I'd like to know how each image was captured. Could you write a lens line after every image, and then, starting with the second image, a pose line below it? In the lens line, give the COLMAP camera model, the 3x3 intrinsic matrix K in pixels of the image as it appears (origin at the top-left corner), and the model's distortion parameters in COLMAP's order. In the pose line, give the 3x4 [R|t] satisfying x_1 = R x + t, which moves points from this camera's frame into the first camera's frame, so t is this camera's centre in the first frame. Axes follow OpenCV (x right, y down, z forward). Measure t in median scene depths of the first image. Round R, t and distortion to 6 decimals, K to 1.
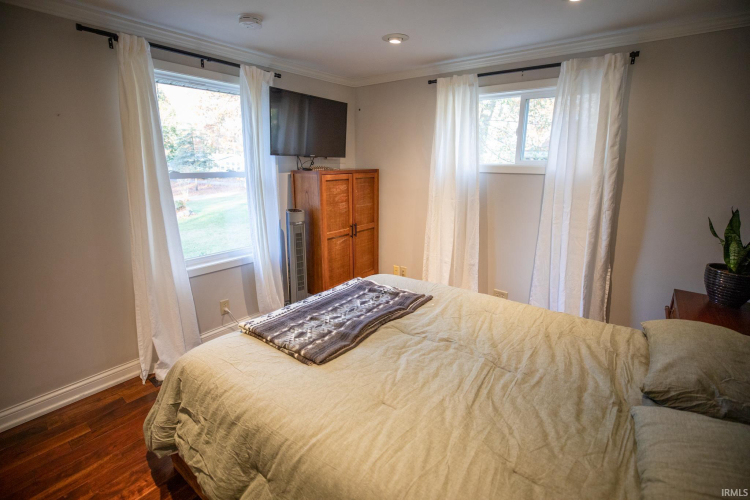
lens RADIAL K [[349.5, 0, 370.5], [0, 349.5, 249.3], [0, 0, 1]] dist [-0.001832, 0.000125]
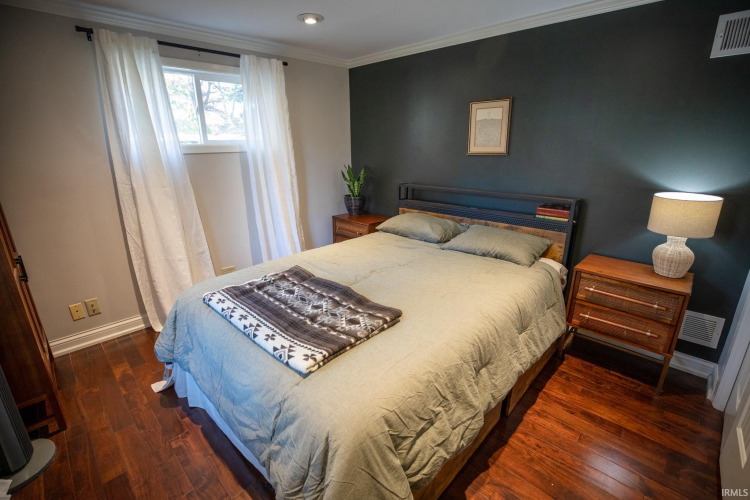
lens RADIAL K [[349.5, 0, 370.5], [0, 349.5, 249.3], [0, 0, 1]] dist [-0.001832, 0.000125]
pose [[0.120983, -0.299517, 0.946389, -0.811997], [0.259167, 0.929856, 0.261153, -0.137593], [-0.958225, 0.213678, 0.190121, 0.570161]]
